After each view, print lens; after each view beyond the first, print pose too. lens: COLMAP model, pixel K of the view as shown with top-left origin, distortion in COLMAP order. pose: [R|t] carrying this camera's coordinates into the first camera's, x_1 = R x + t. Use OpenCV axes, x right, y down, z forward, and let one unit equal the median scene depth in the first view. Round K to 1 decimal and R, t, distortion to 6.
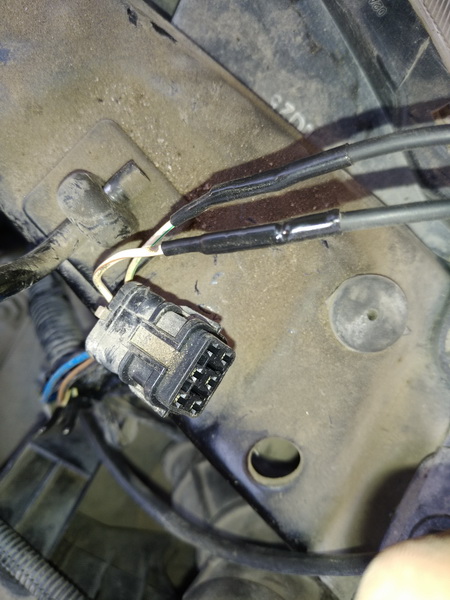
lens RADIAL K [[467.5, 0, 225.4], [0, 467.5, 317.6], [0, 0, 1]] dist [-0.053920, 0.003037]
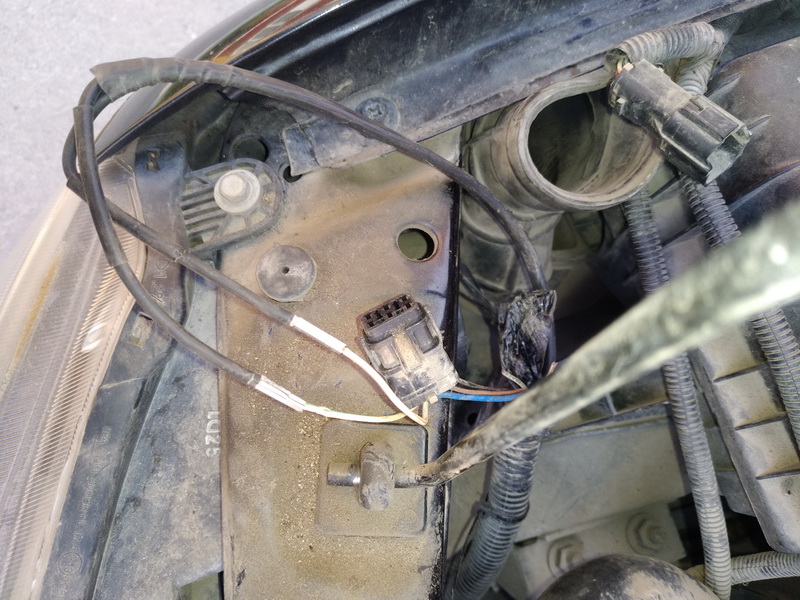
lens RADIAL K [[583.1, 0, 400.0], [0, 583.1, 300.0], [0, 0, 1]] dist [0.065063, -0.154206]
pose [[-0.719248, -0.668867, 0.187882, -0.285426], [0.693097, -0.709462, 0.127594, -0.050202], [0.047952, 0.221992, 0.973869, -0.587032]]
